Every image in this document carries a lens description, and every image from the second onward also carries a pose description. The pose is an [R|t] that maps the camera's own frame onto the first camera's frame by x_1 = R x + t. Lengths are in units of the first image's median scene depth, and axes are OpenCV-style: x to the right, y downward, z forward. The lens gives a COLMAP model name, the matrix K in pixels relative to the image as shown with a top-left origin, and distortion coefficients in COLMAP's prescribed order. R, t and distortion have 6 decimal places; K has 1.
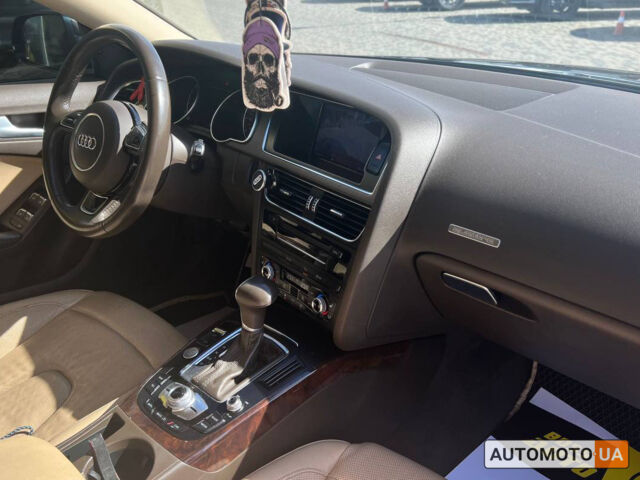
lens RADIAL K [[606.3, 0, 320.8], [0, 606.3, 275.4], [0, 0, 1]] dist [0.092425, -0.191271]
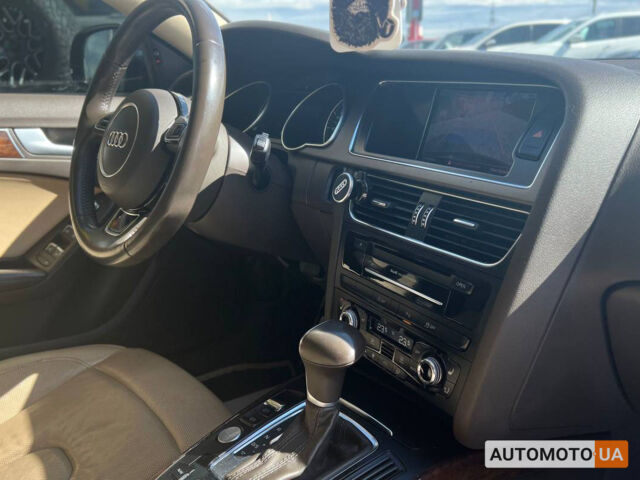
lens RADIAL K [[606.3, 0, 320.8], [0, 606.3, 275.4], [0, 0, 1]] dist [0.092425, -0.191271]
pose [[0.992540, 0.036423, -0.116351, -0.042555], [-0.052479, 0.989032, -0.138064, 0.041952], [0.110046, 0.143140, 0.983565, 0.331719]]
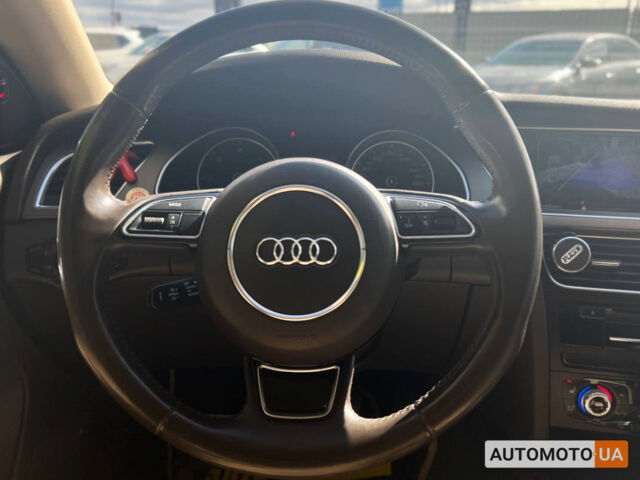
lens RADIAL K [[590.5, 0, 322.5], [0, 590.5, 243.1], [0, 0, 1]] dist [0.023813, -0.011324]
pose [[0.752032, -0.170377, 0.636726, -0.664084], [0.289272, 0.953325, -0.086563, -0.188452], [-0.592258, 0.249286, 0.766216, 0.702811]]
